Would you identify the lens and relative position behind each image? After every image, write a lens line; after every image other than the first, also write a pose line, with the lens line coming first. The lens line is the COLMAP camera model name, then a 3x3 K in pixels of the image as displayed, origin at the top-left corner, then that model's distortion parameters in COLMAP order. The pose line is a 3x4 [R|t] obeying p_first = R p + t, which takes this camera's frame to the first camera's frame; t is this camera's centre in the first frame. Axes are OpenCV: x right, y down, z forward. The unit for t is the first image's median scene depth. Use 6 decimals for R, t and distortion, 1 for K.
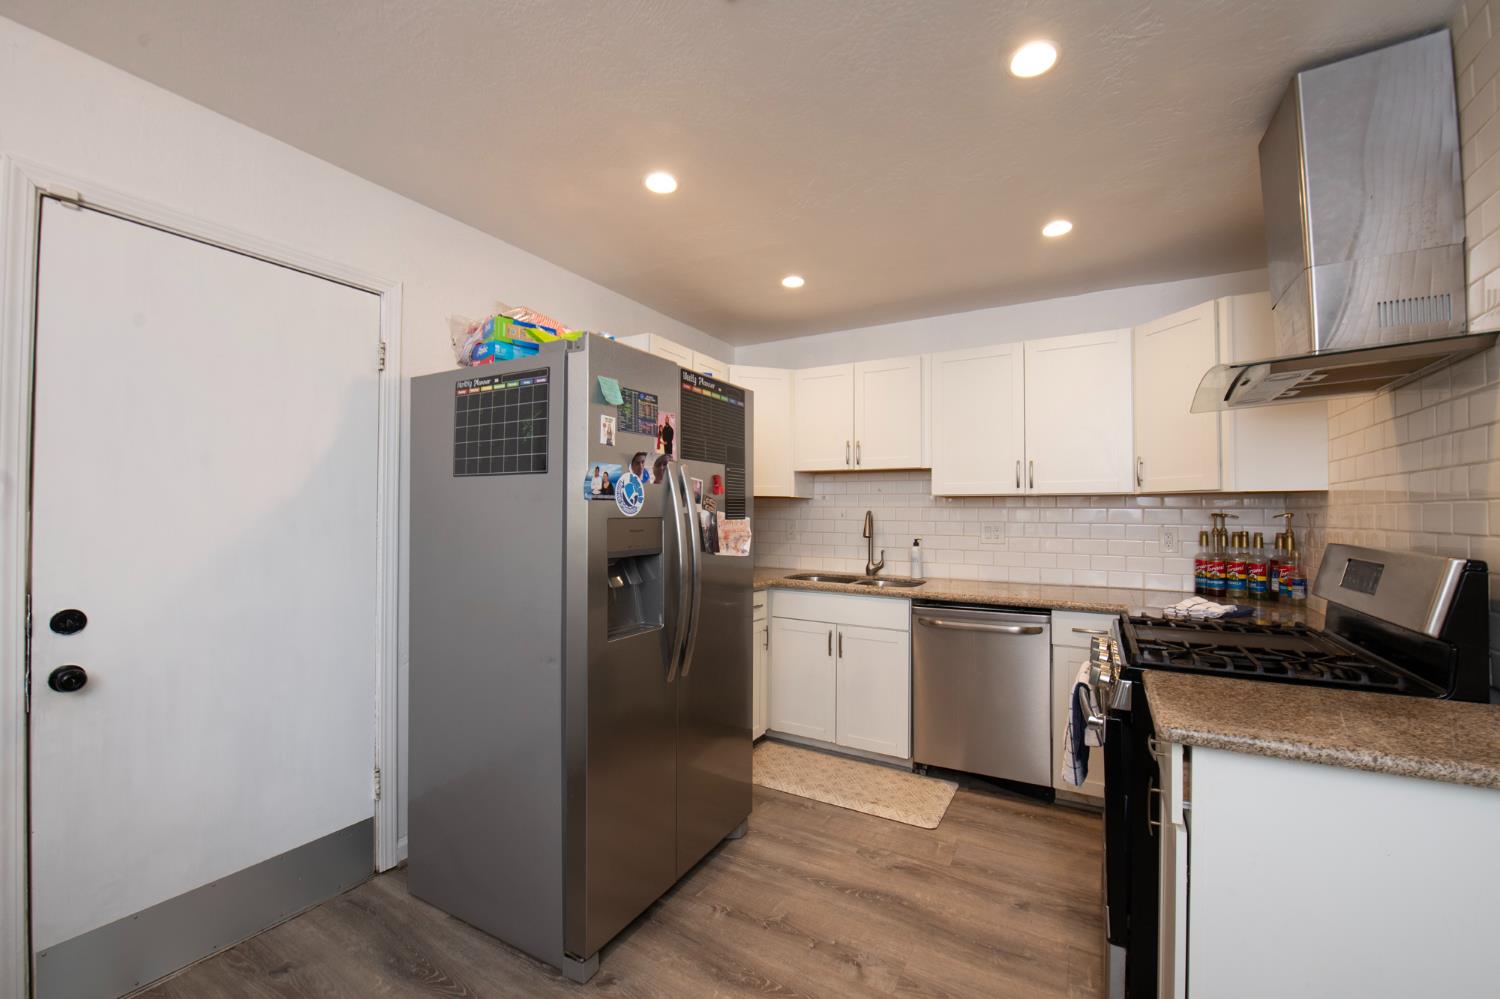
lens RADIAL K [[620.1, 0, 756.5], [0, 620.1, 508.2], [0, 0, 1]] dist [0.002773, -0.000497]
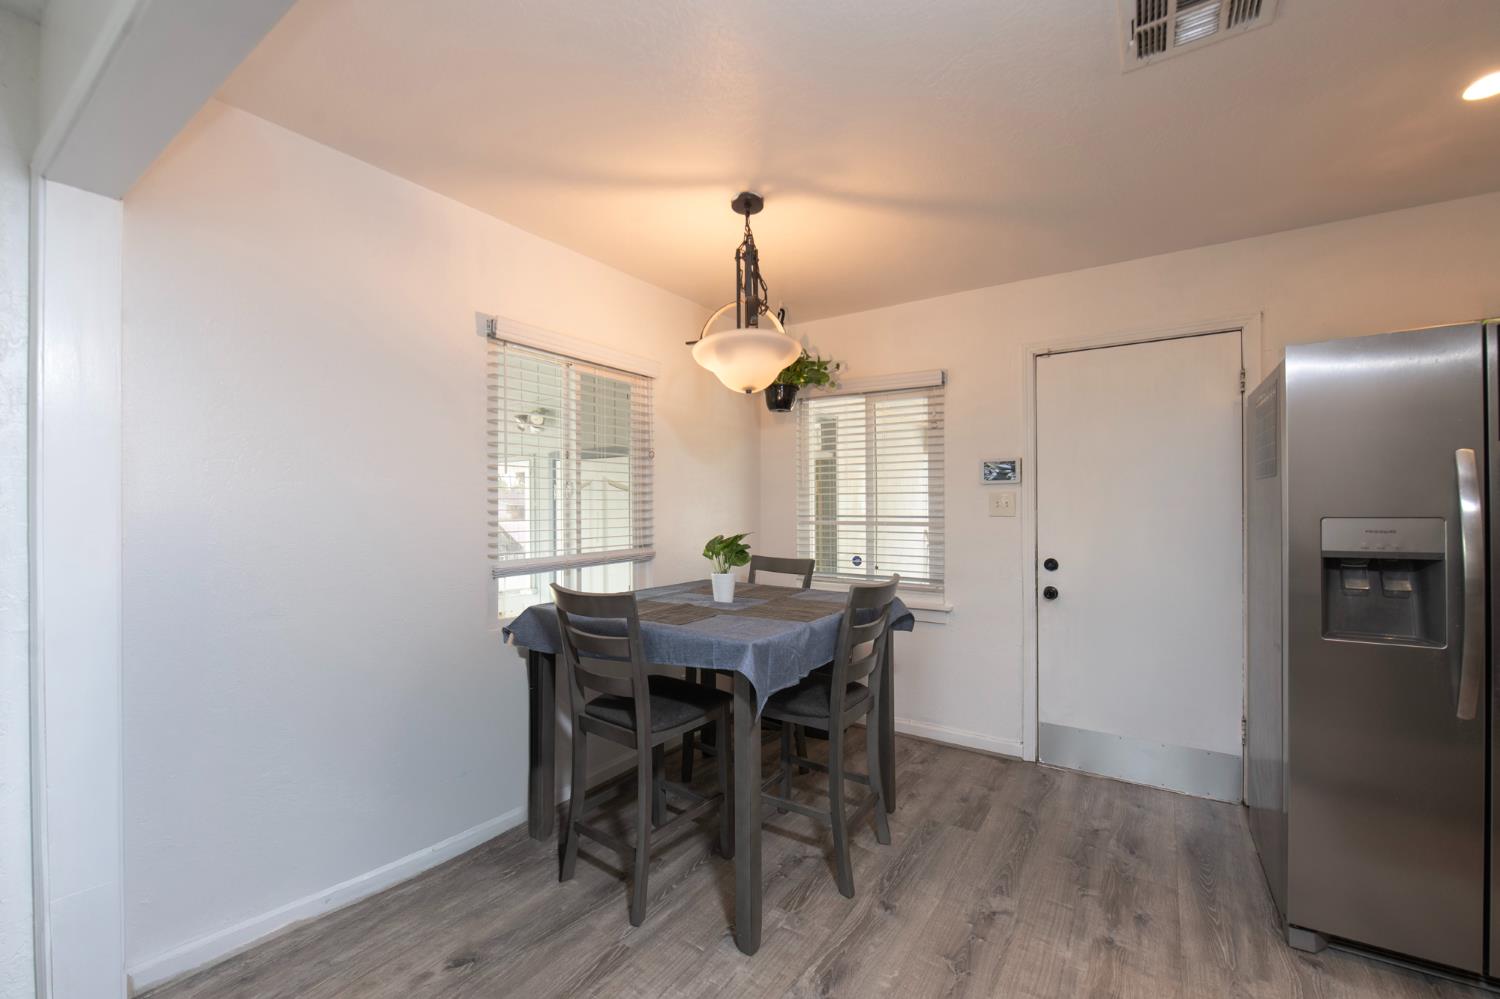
lens RADIAL K [[620.1, 0, 742.5], [0, 620.1, 507.9], [0, 0, 1]] dist [0.002773, -0.000497]
pose [[-0.062155, 0.001210, -0.998066, 0.637666], [0.014088, 0.999901, 0.000335, -0.009810], [0.997967, -0.014040, -0.062166, 0.091485]]
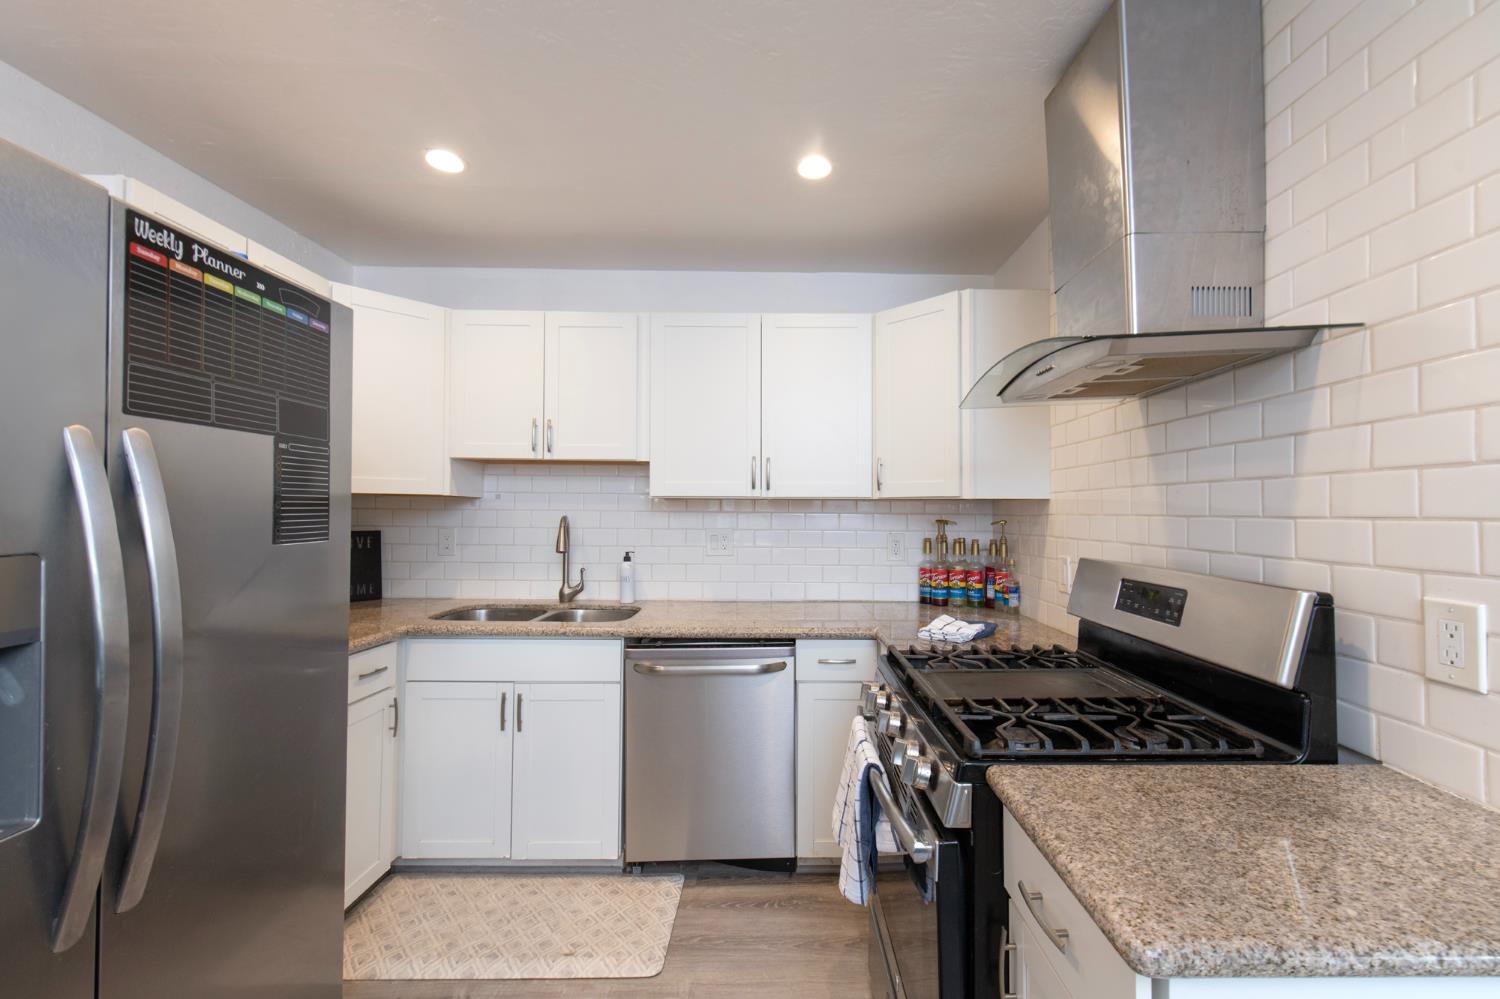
lens RADIAL K [[620.1, 0, 777.9], [0, 620.1, 500.3], [0, 0, 1]] dist [0.002773, -0.000497]
pose [[0.869280, 0.008851, 0.494241, 0.057079], [-0.006042, 0.999955, -0.007280, -0.016619], [-0.494283, 0.003342, 0.869294, 0.353341]]
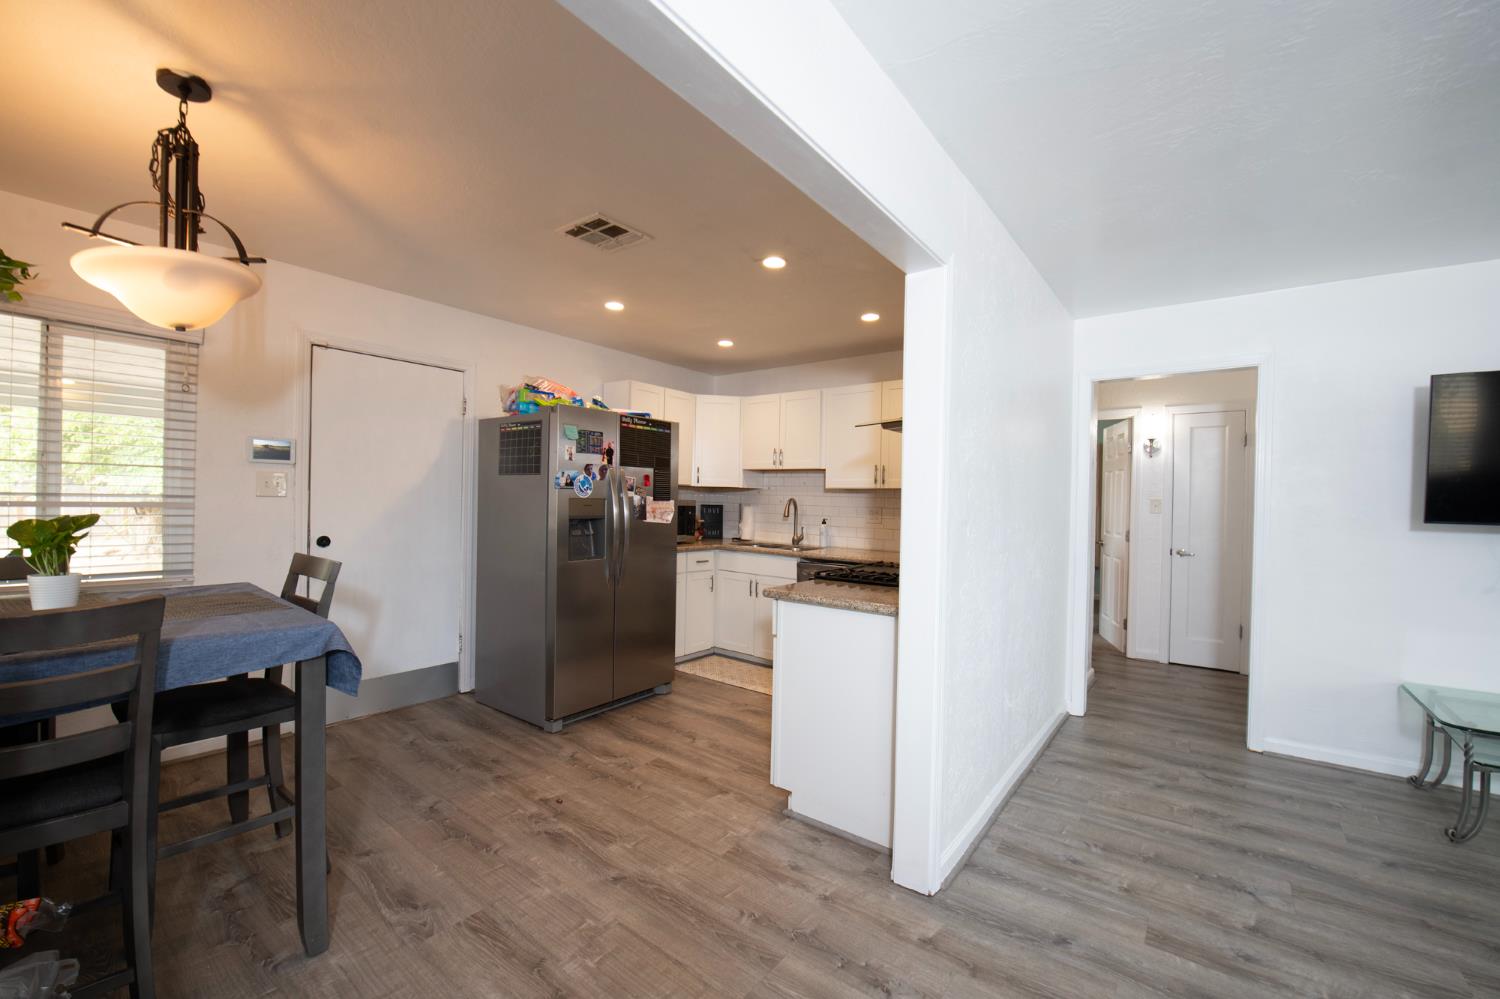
lens RADIAL K [[620.1, 0, 762.8], [0, 620.1, 505.4], [0, 0, 1]] dist [0.002773, -0.000497]
pose [[0.991504, 0.019338, -0.128630, 0.463862], [-0.017219, 0.999697, 0.017562, -0.004858], [0.128931, -0.015198, 0.991537, -0.639130]]
